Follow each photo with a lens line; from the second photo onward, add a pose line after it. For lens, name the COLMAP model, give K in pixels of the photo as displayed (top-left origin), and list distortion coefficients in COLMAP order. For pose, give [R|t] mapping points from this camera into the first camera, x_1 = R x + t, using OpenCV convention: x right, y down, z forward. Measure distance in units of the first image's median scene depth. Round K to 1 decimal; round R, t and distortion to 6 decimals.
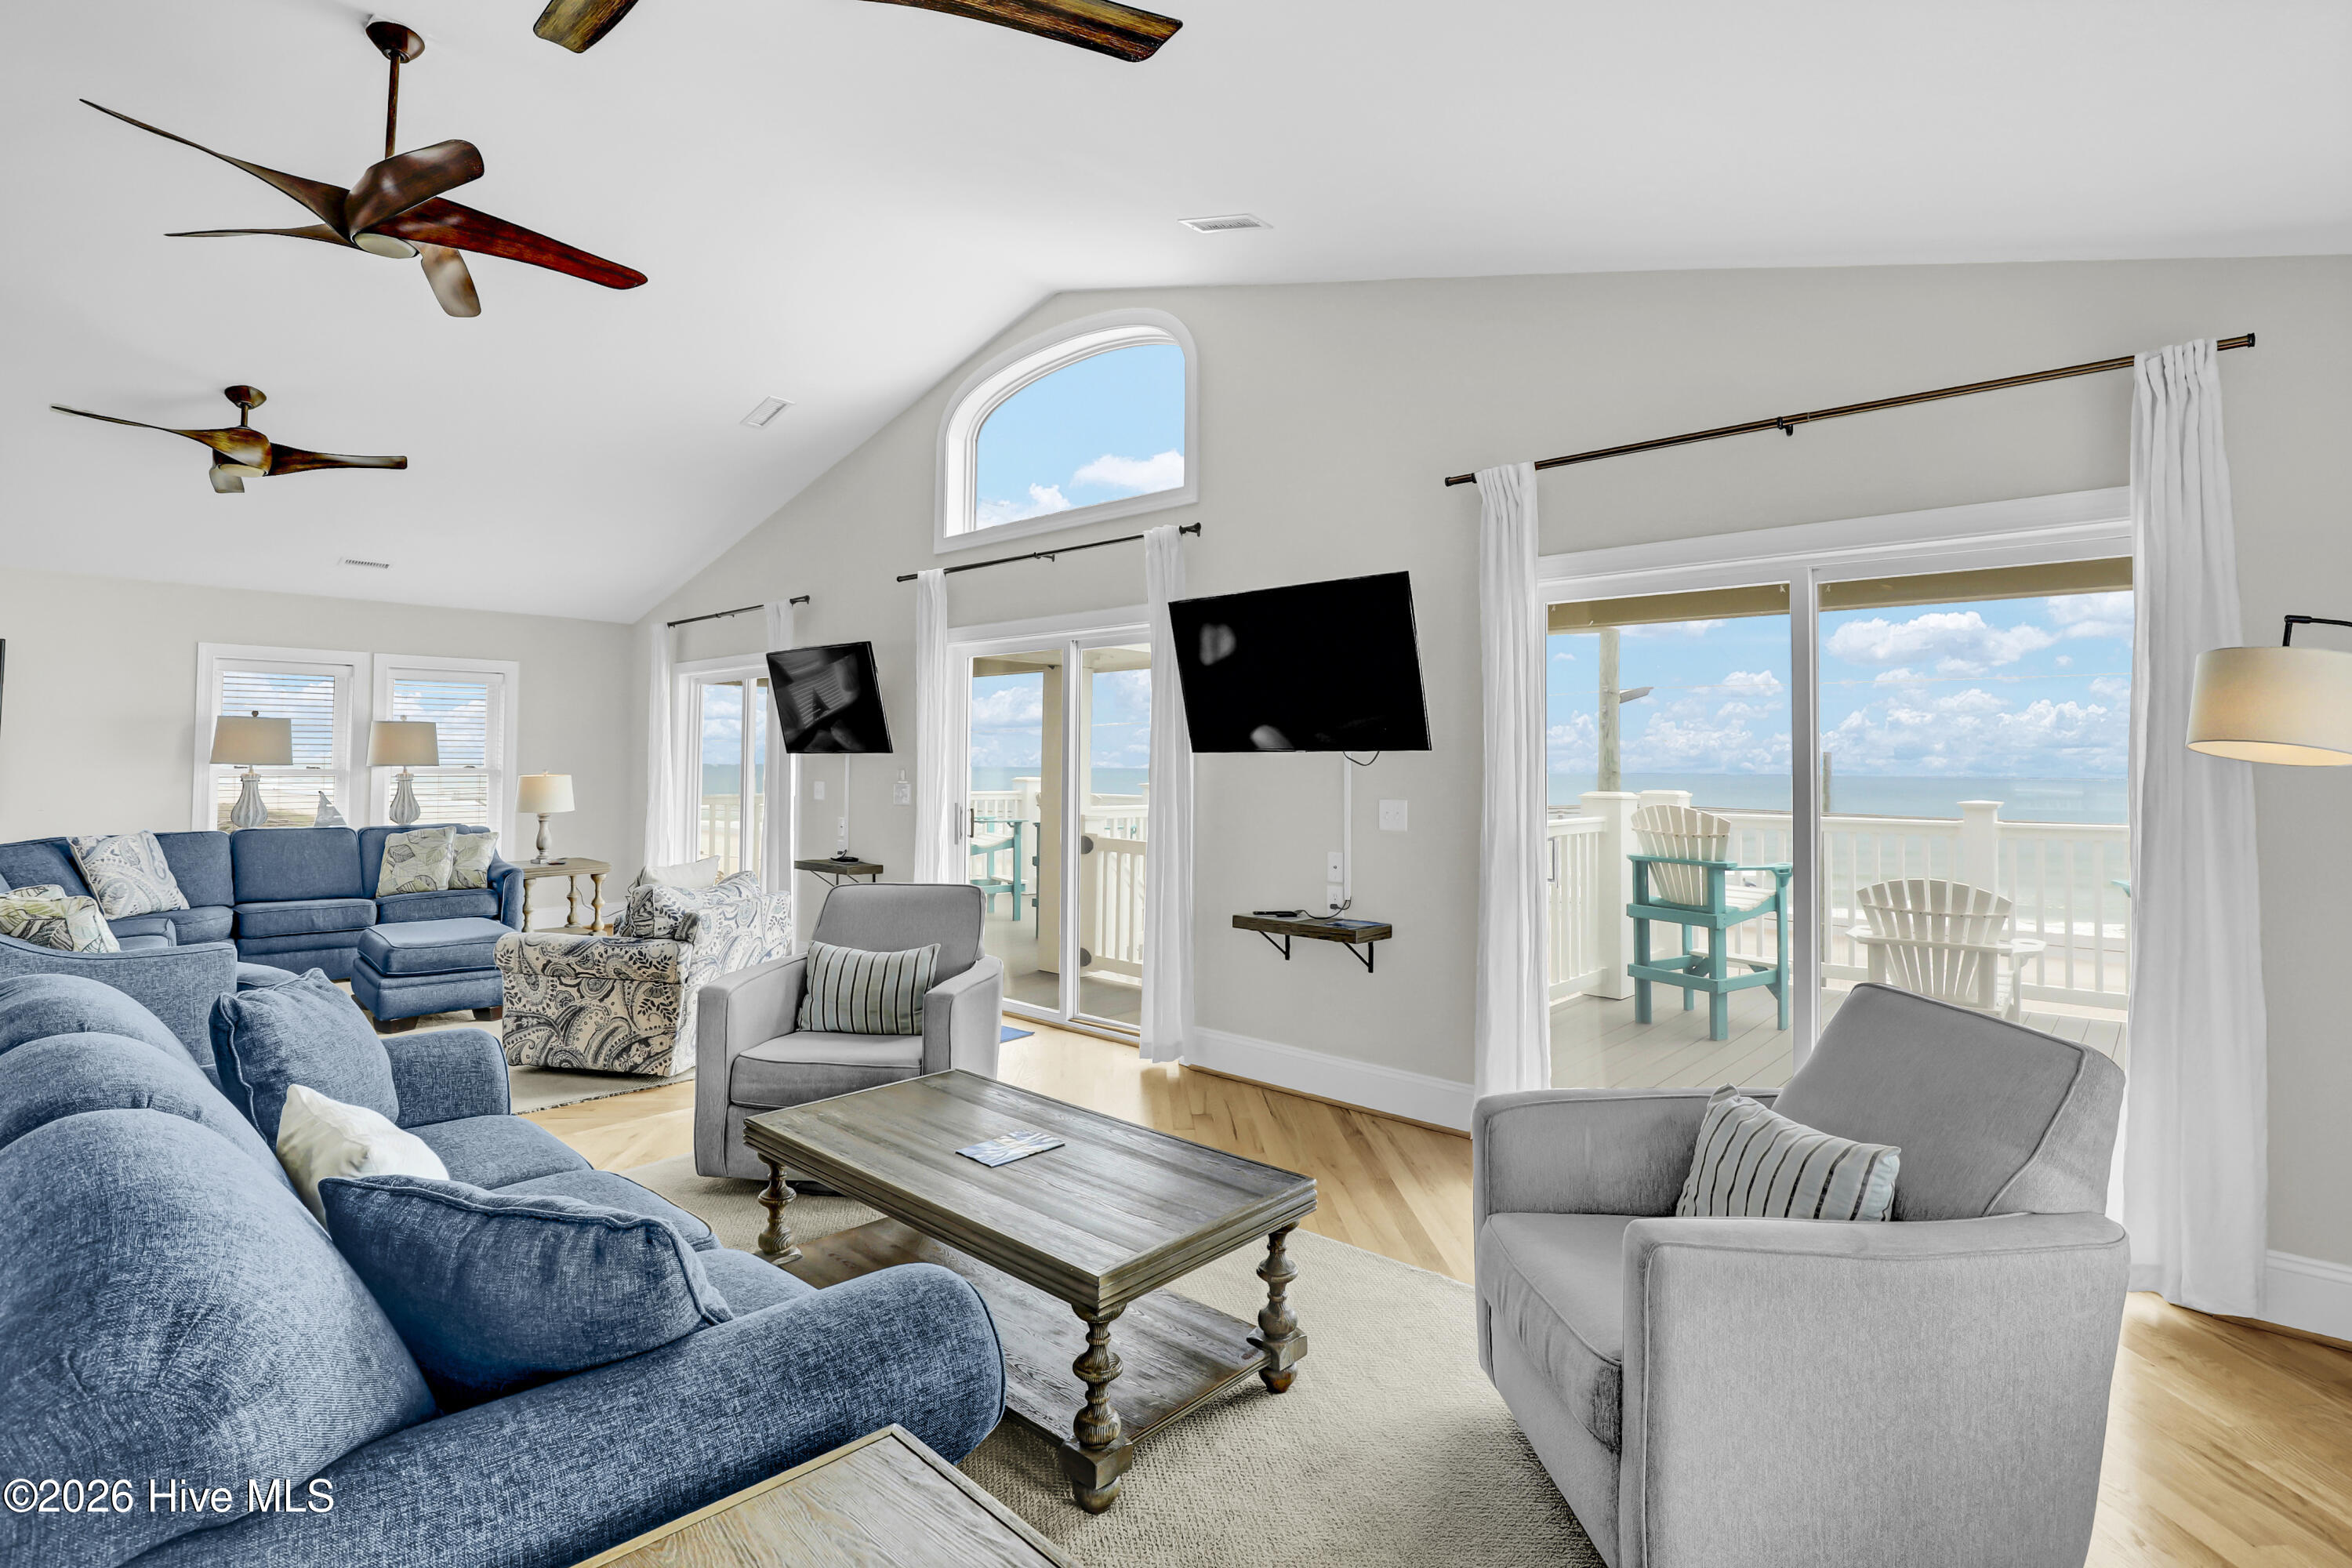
lens RADIAL K [[1153.4, 0, 1168.9], [0, 1153.4, 718.1], [0, 0, 1]] dist [0.000319, -0.024761]
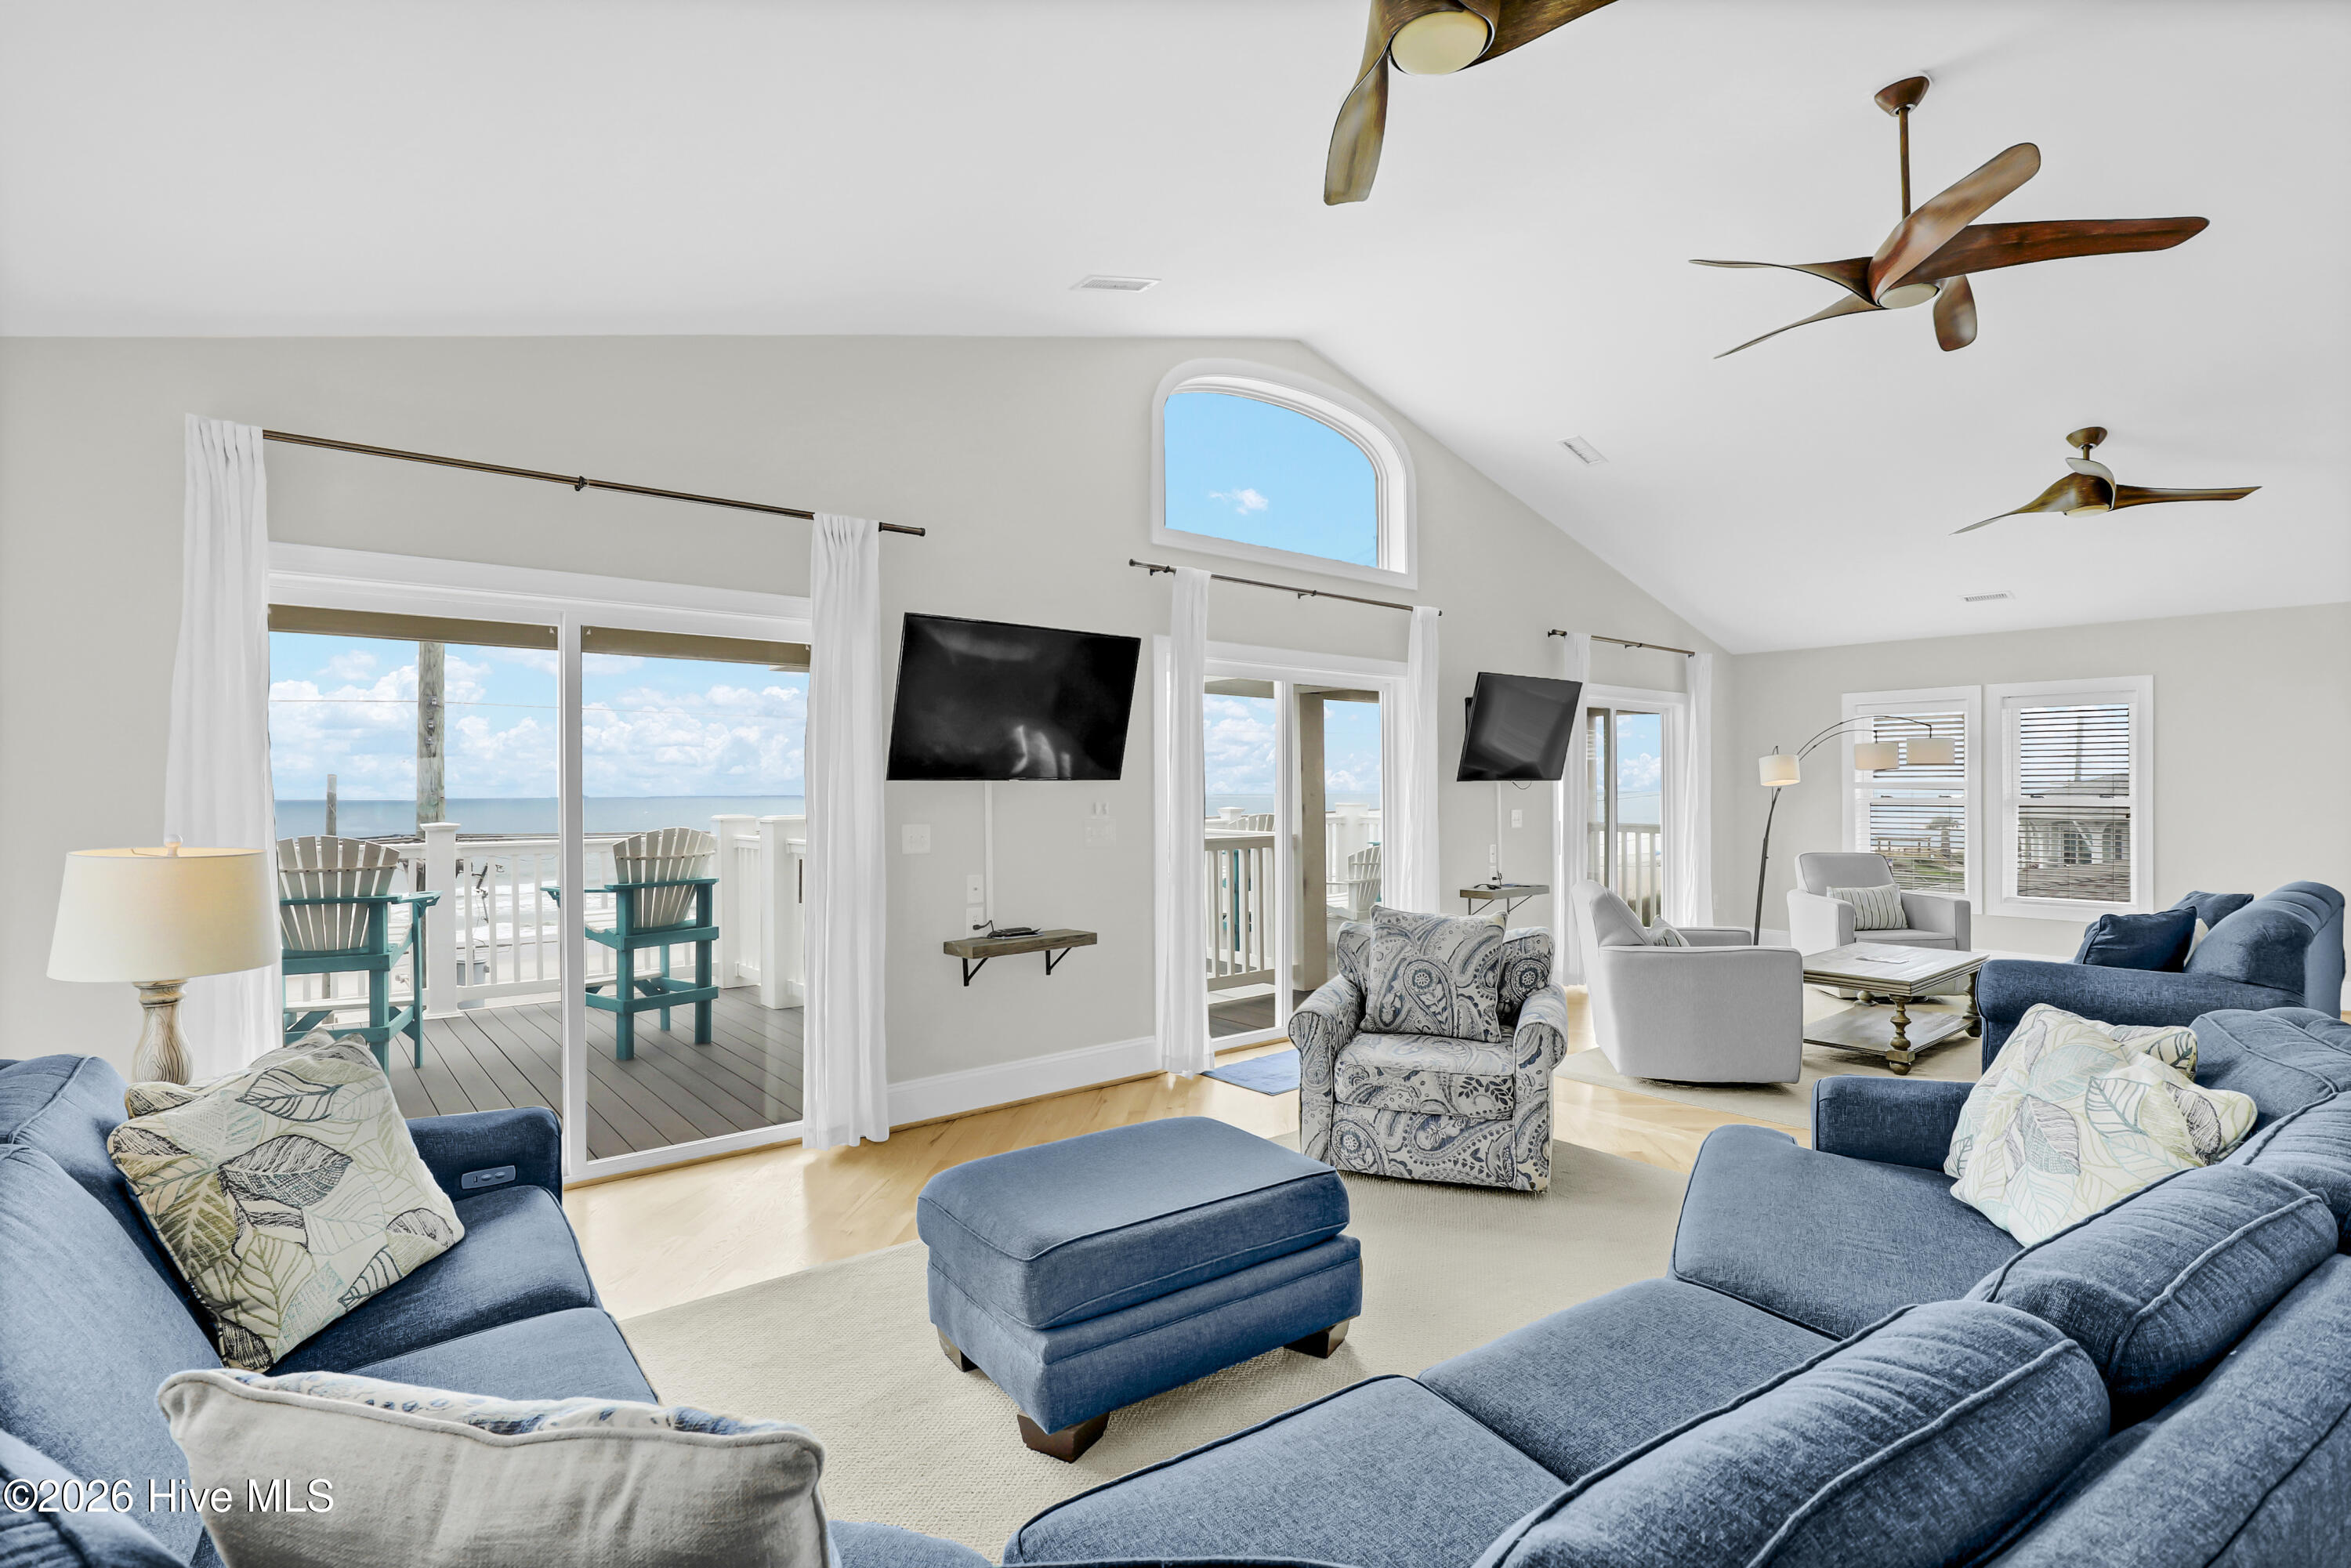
lens RADIAL K [[1131.1, 0, 1176.5], [0, 1131.1, 795.2], [0, 0, 1]] dist [-0.019066, -0.000260]
pose [[0.104815, -0.009859, 0.994443, -1.116310], [-0.033654, 0.999343, 0.013455, 0.032117], [-0.993922, -0.034877, 0.104414, 0.978036]]
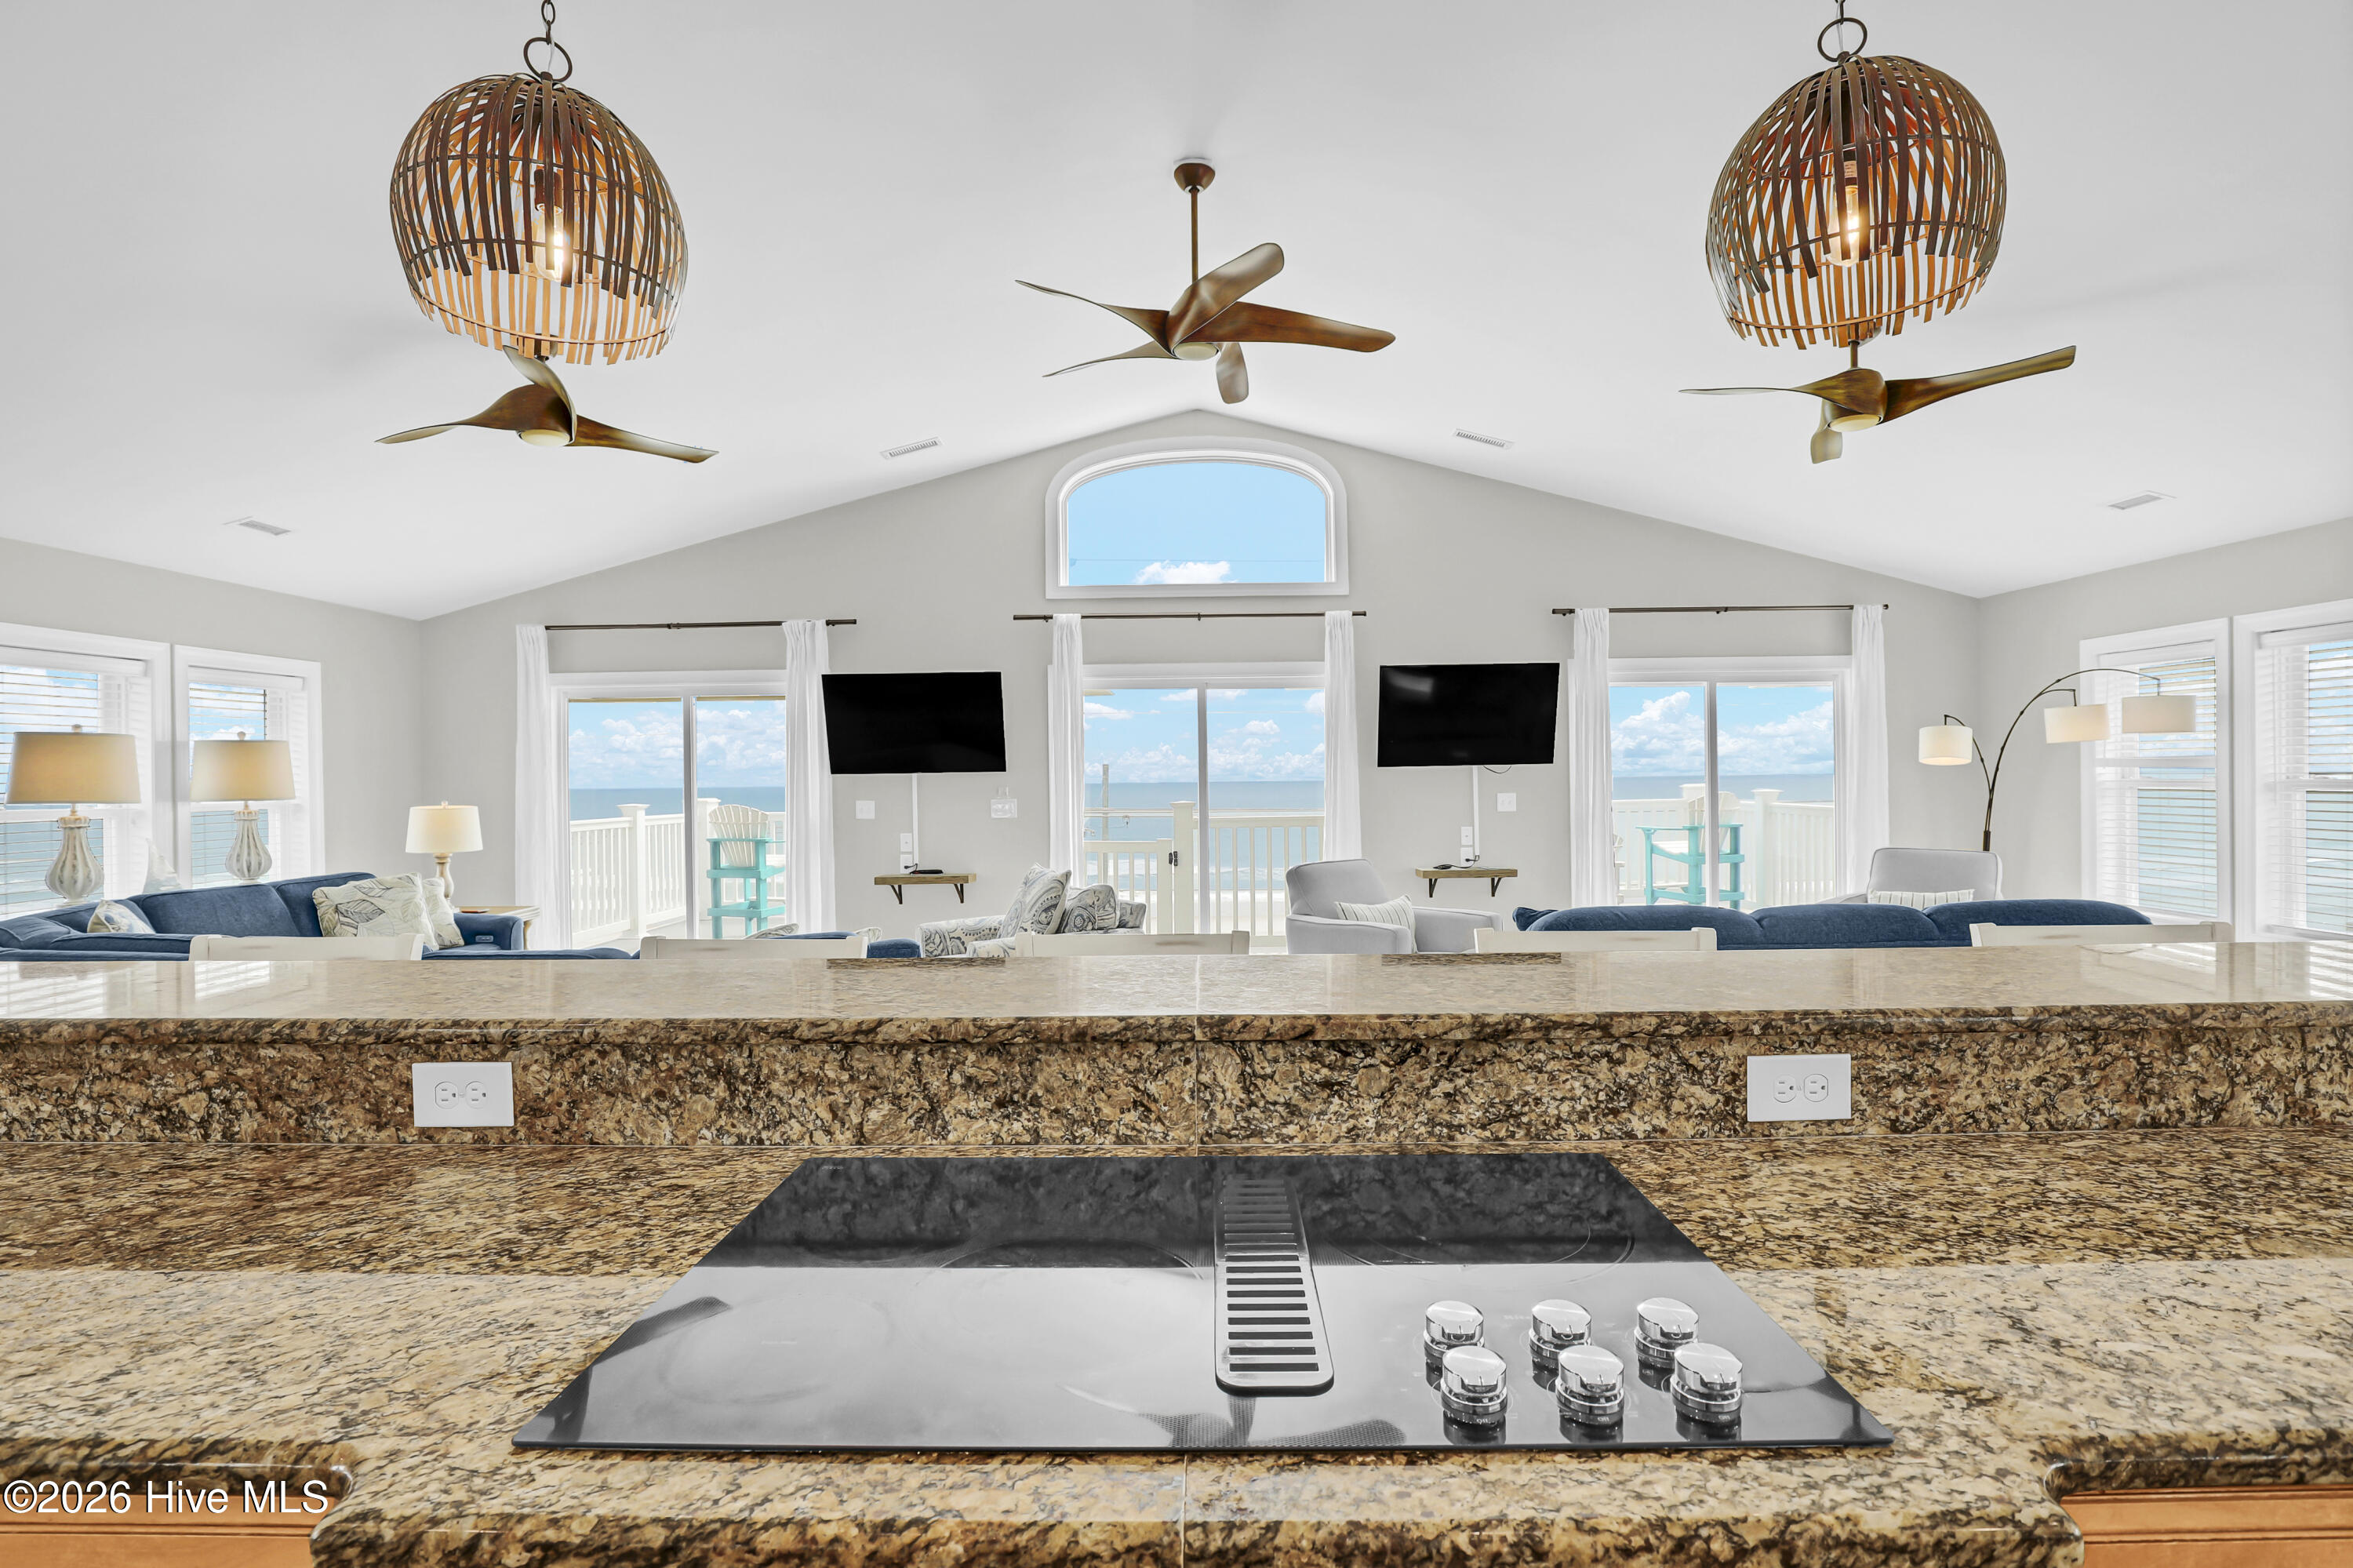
lens RADIAL K [[1115.1, 0, 1176.5], [0, 1115.1, 784.0], [0, 0, 1]] dist [-0.031057, -0.000262]
pose [[0.739178, -0.019964, 0.673215, -0.946085], [-0.008526, 0.999203, 0.038992, -0.002035], [-0.673457, -0.034562, 0.738418, 0.090679]]
